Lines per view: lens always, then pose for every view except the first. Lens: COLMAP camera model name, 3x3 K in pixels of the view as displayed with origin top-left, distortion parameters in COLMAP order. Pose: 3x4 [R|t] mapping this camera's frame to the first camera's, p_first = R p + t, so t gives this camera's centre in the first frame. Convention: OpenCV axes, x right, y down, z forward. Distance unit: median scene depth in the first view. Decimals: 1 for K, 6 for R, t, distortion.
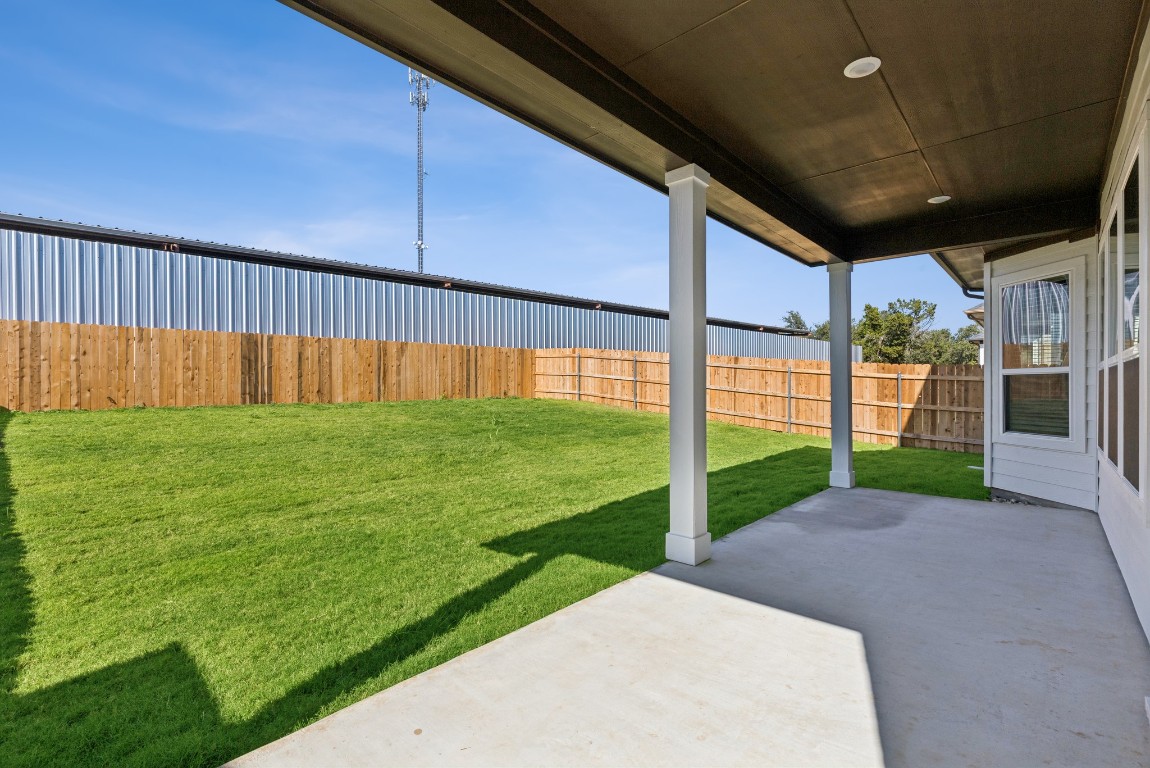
lens RADIAL K [[517.6, 0, 574.4], [0, 517.6, 387.5], [0, 0, 1]] dist [0.001119, 0.000078]
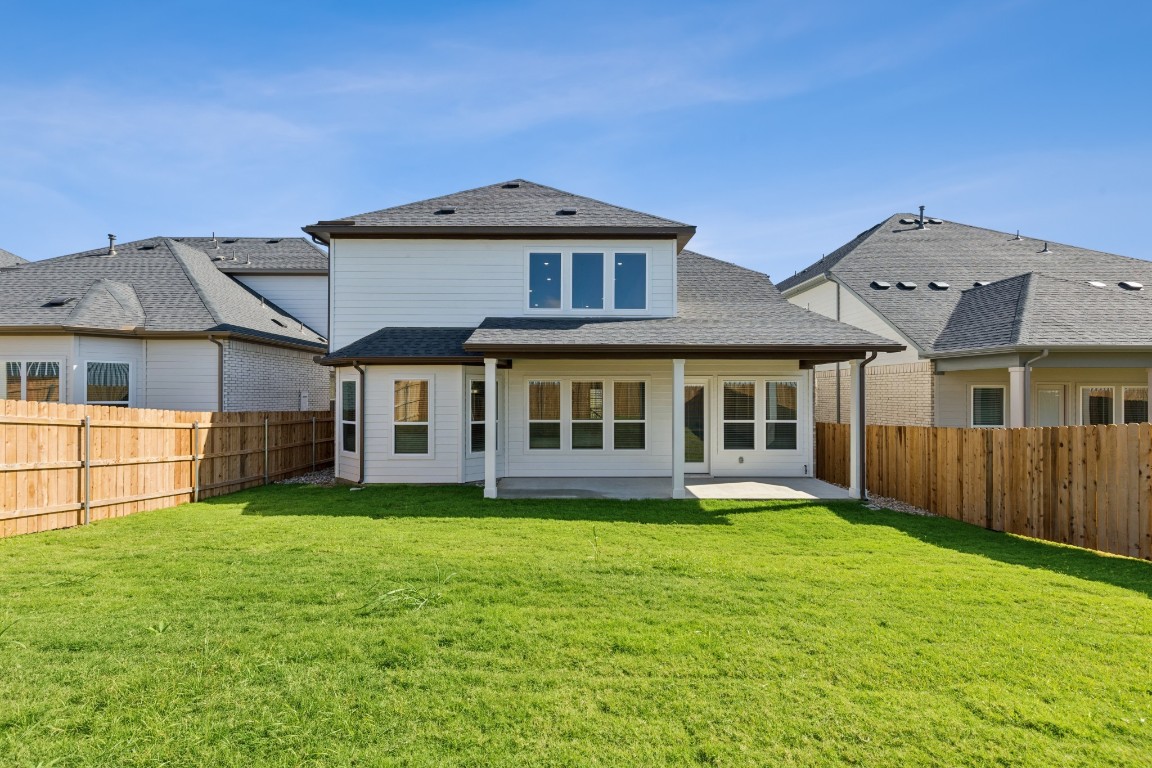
lens RADIAL K [[518.5, 0, 575.4], [0, 518.5, 387.5], [0, 0, 1]] dist [0.001119, 0.000078]
pose [[-0.688325, 0.016761, 0.725209, -0.510877], [0.015092, 0.999848, -0.008784, -0.071104], [-0.725245, 0.004899, -0.688473, 1.145260]]
